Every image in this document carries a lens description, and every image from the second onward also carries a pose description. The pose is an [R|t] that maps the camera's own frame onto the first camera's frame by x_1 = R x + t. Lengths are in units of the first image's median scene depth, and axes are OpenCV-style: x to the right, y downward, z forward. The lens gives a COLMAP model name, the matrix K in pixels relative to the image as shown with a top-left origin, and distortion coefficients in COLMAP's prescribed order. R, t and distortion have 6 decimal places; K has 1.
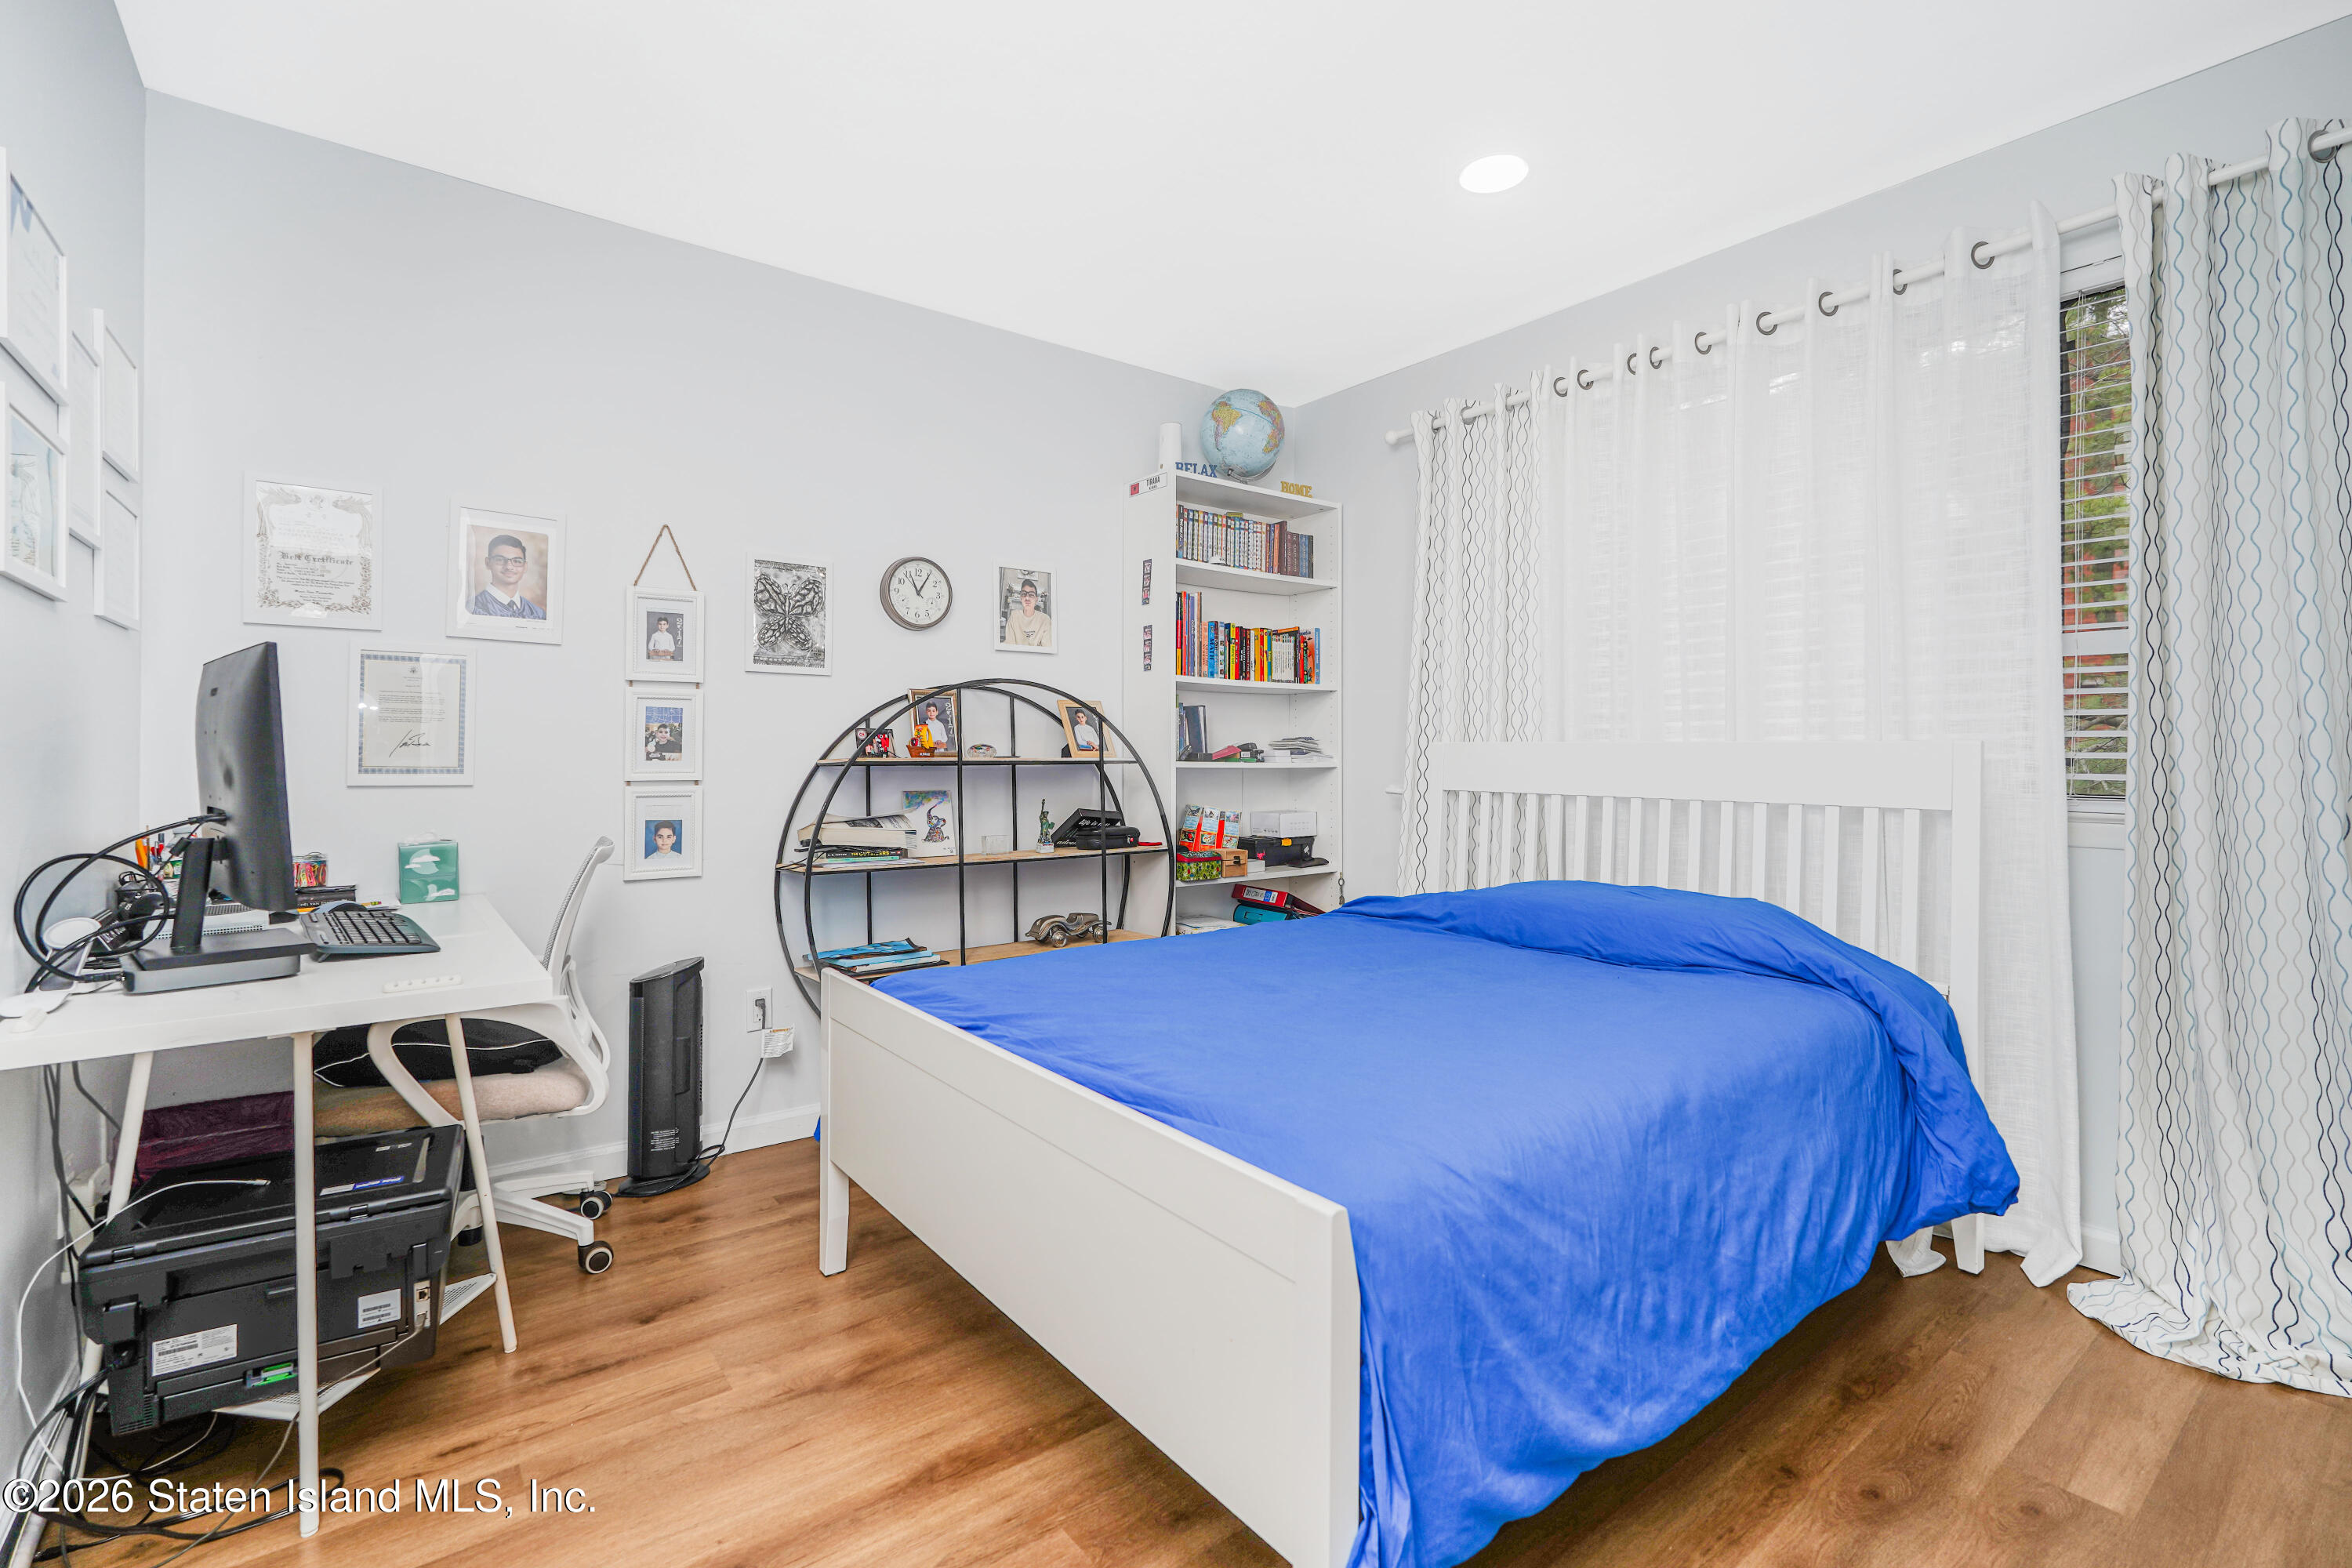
lens RADIAL K [[1047.3, 0, 1179.3], [0, 1047.3, 773.0], [0, 0, 1]] dist [-0.014637, 0.008446]
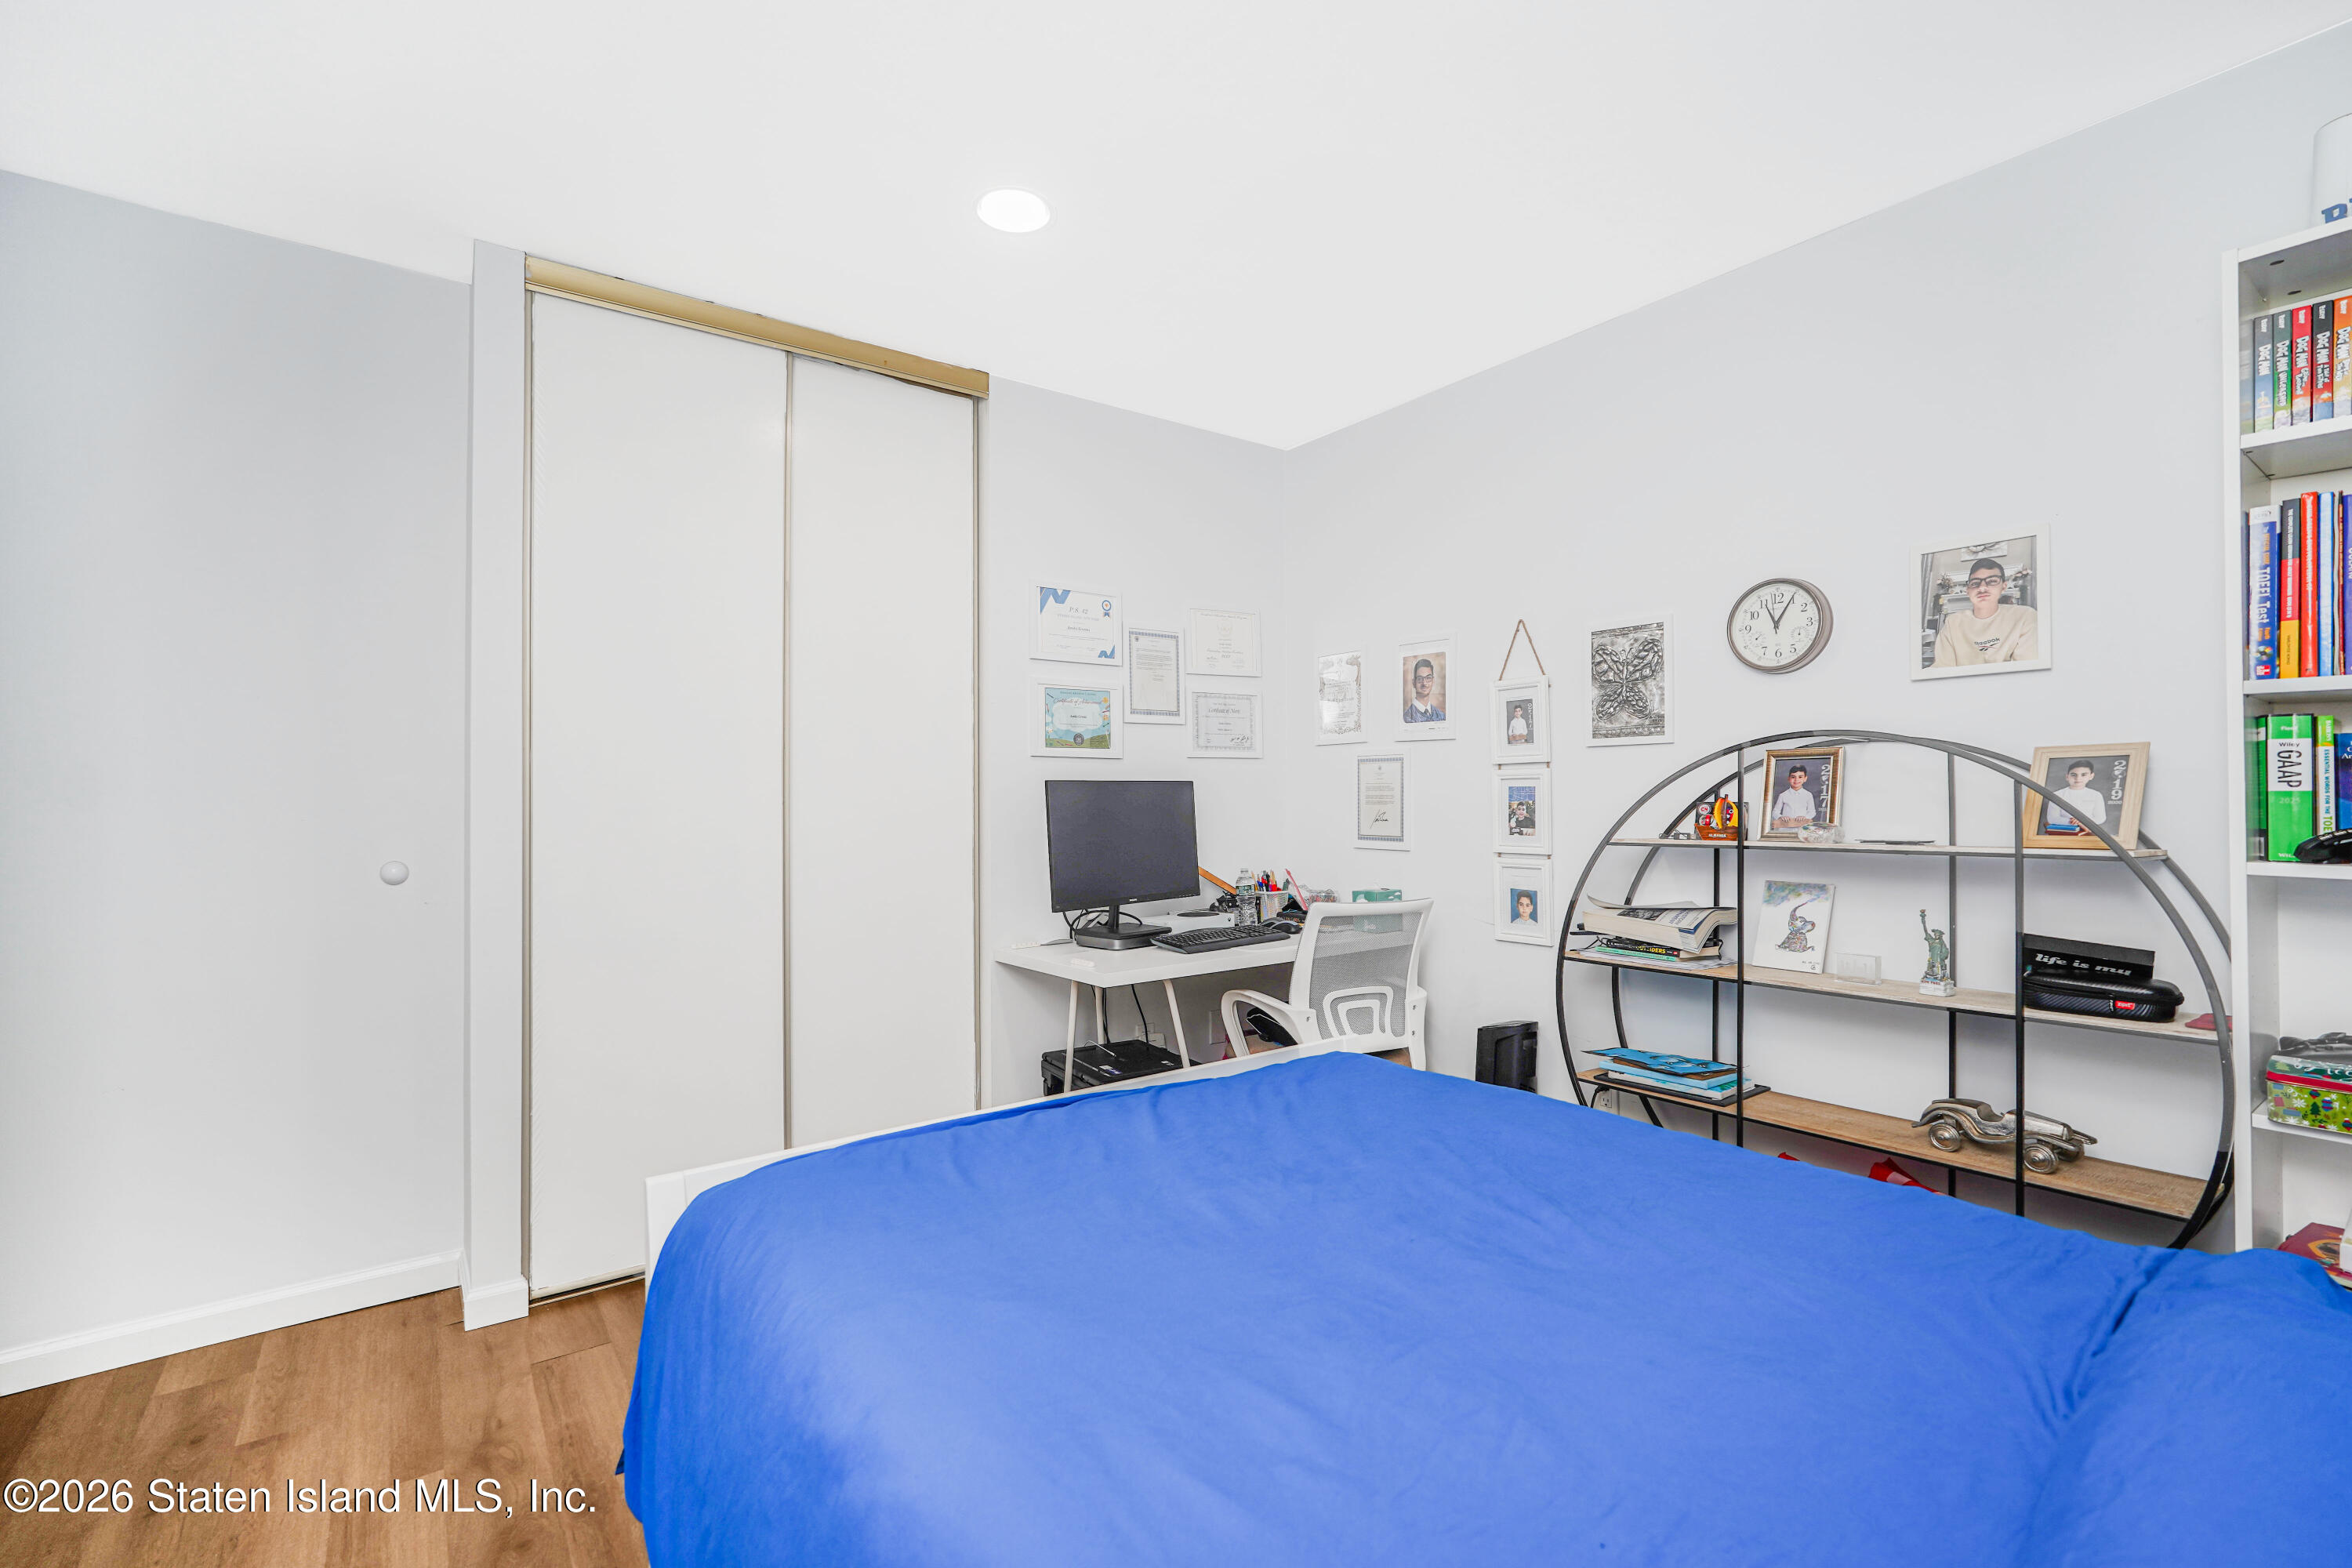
lens RADIAL K [[1047.3, 0, 1176.4], [0, 1047.3, 797.7], [0, 0, 1]] dist [-0.014637, 0.008446]
pose [[-0.014786, -0.004854, -0.999879, 0.567701], [-0.007972, 0.999957, -0.004736, -0.040503], [0.999859, 0.007901, -0.014824, 0.612870]]
